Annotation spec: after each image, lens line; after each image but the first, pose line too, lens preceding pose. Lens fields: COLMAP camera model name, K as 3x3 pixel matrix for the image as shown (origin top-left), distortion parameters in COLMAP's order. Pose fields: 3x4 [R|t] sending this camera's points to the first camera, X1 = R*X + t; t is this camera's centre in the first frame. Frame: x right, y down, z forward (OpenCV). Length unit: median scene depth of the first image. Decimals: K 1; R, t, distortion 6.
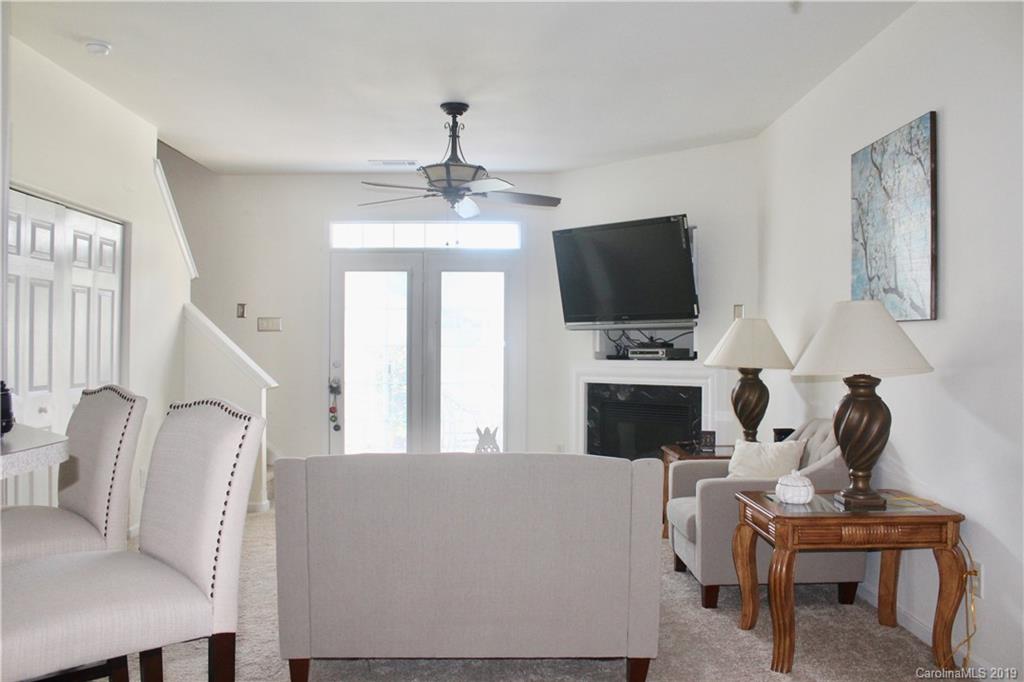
lens RADIAL K [[851.9, 0, 508.8], [0, 851.9, 334.3], [0, 0, 1]] dist [-0.146759, 0.103503]
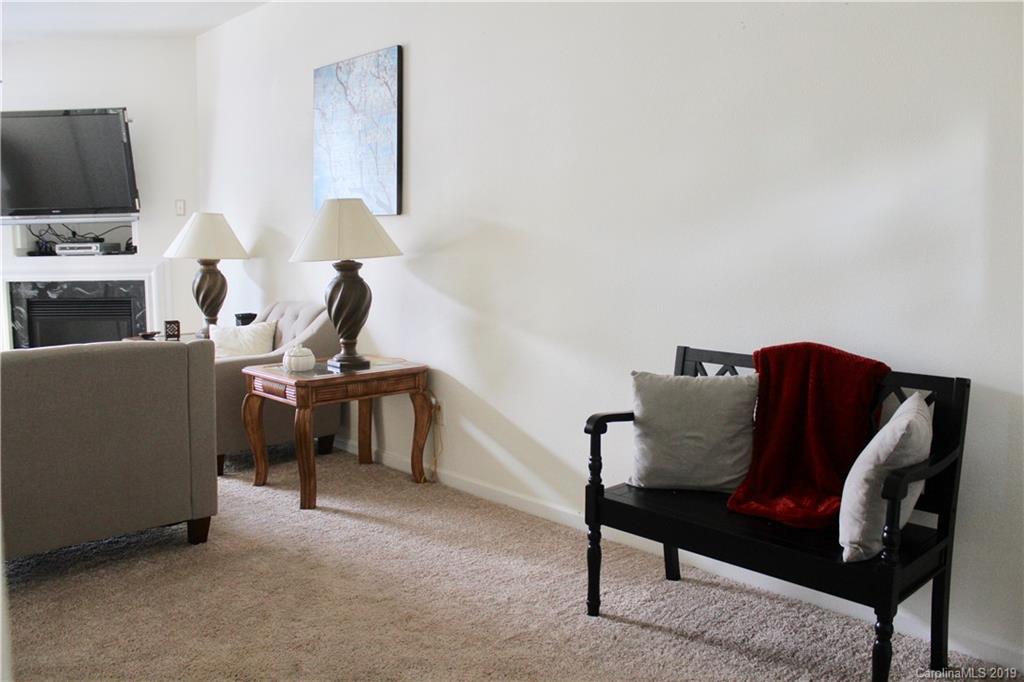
lens RADIAL K [[851.9, 0, 509.8], [0, 851.9, 331.0], [0, 0, 1]] dist [-0.146759, 0.103503]
pose [[0.731654, -0.079983, 0.676967, -0.189050], [-0.003039, 0.992700, 0.120571, 0.001264], [-0.681669, -0.090274, 0.726070, -0.048235]]
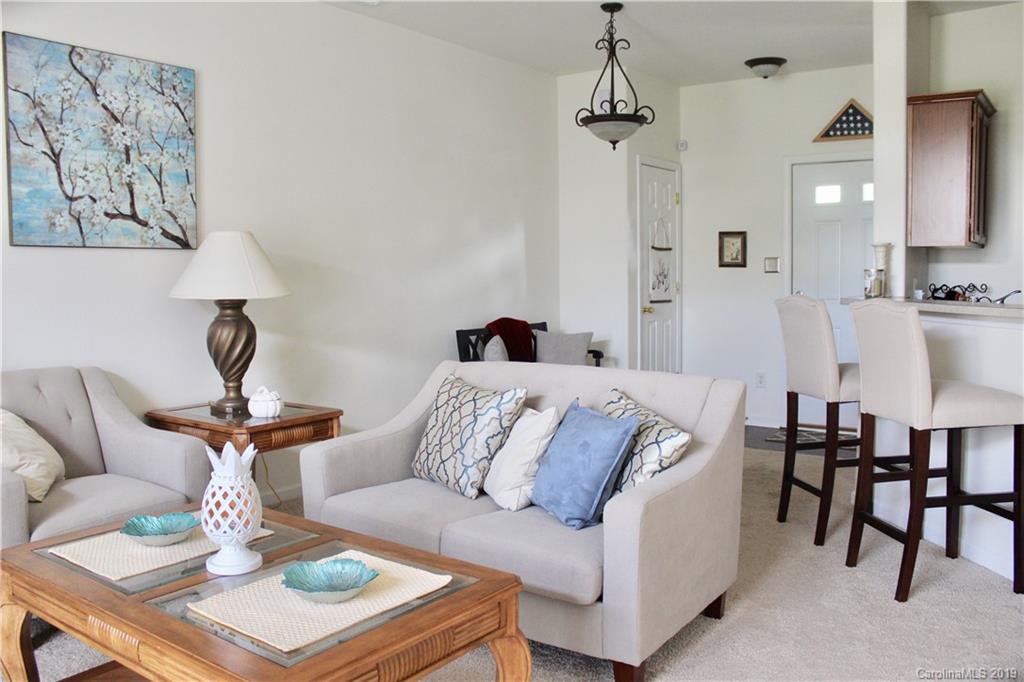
lens RADIAL K [[851.9, 0, 514.0], [0, 851.9, 343.1], [0, 0, 1]] dist [-0.146759, 0.103503]
pose [[-0.811209, -0.056896, 0.581982, -0.428790], [-0.009763, 0.996434, 0.083805, 0.009035], [-0.584675, 0.062301, -0.808872, 1.314558]]
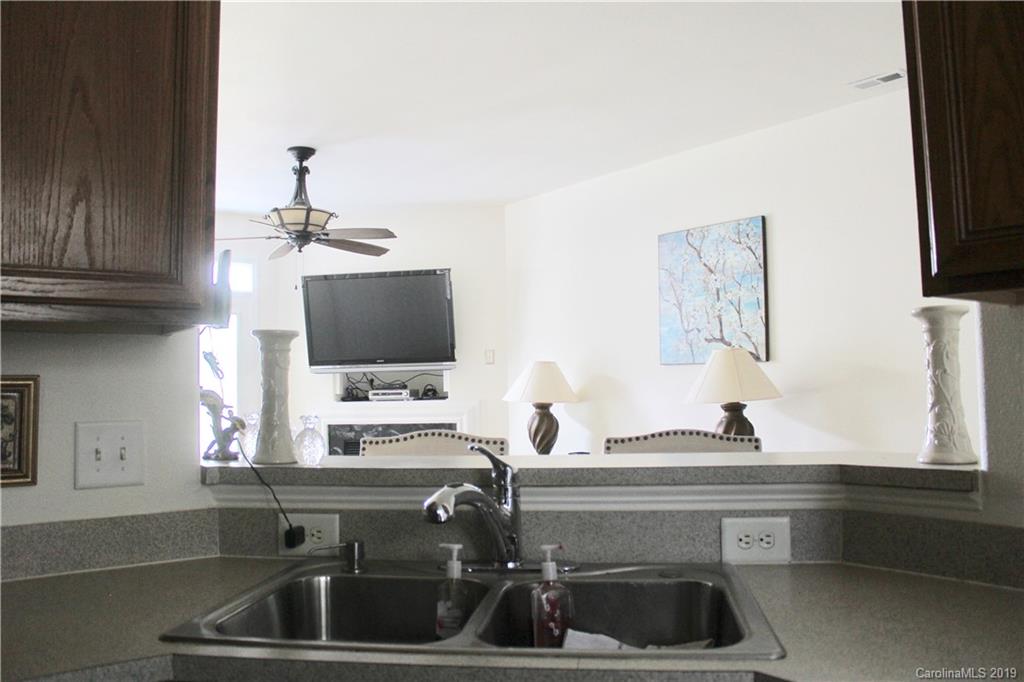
lens RADIAL K [[851.9, 0, 512.1], [0, 851.9, 336.0], [0, 0, 1]] dist [-0.146759, 0.103503]
pose [[0.807668, 0.014089, 0.589470, -0.535689], [0.014364, 0.998948, -0.043556, -0.003685], [-0.589463, 0.043646, 0.806615, 0.067508]]
